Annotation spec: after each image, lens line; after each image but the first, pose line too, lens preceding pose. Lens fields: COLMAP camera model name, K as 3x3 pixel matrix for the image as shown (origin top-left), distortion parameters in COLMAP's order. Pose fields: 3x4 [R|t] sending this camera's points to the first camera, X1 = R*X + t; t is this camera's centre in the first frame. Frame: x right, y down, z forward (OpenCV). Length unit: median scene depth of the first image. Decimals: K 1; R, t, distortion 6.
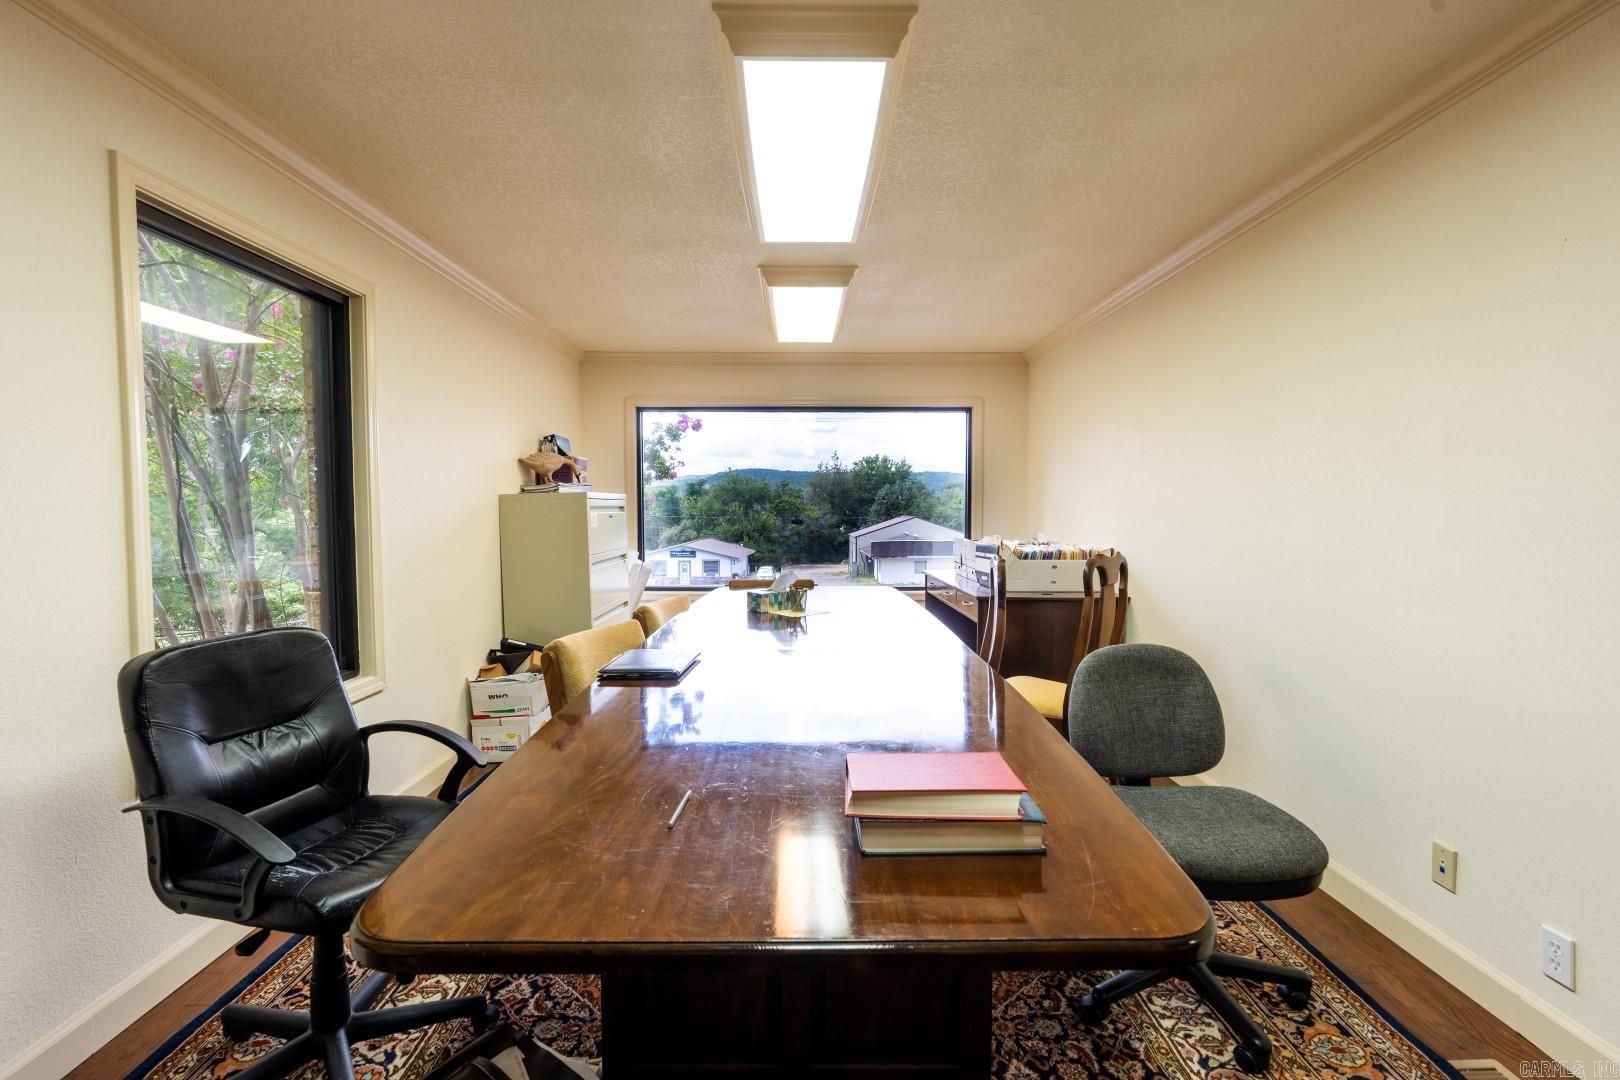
lens RADIAL K [[728.4, 0, 805.1], [0, 728.4, 545.7], [0, 0, 1]] dist [-0.009566, 0.004304]
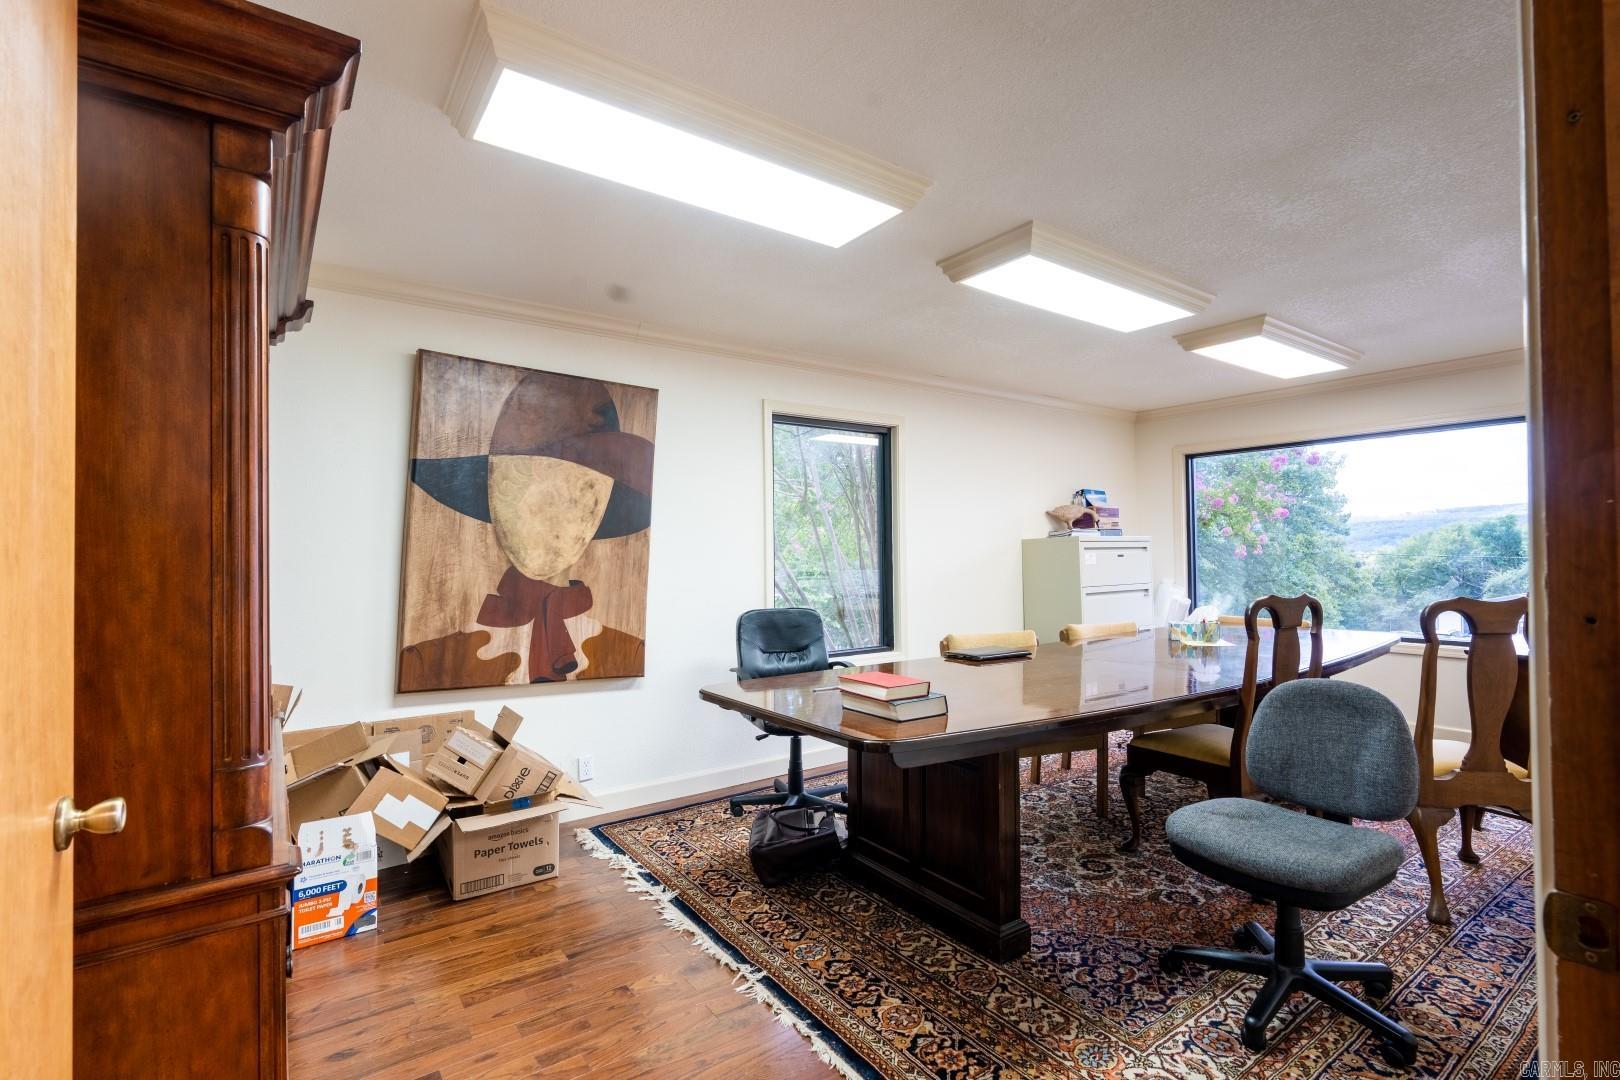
lens RADIAL K [[728.4, 0, 813.2], [0, 728.4, 541.5], [0, 0, 1]] dist [-0.009566, 0.004304]
pose [[0.592874, -0.014942, -0.805156, 0.509014], [-0.036076, 0.998331, -0.045092, 0.008825], [0.804487, 0.055781, 0.591346, -0.113579]]
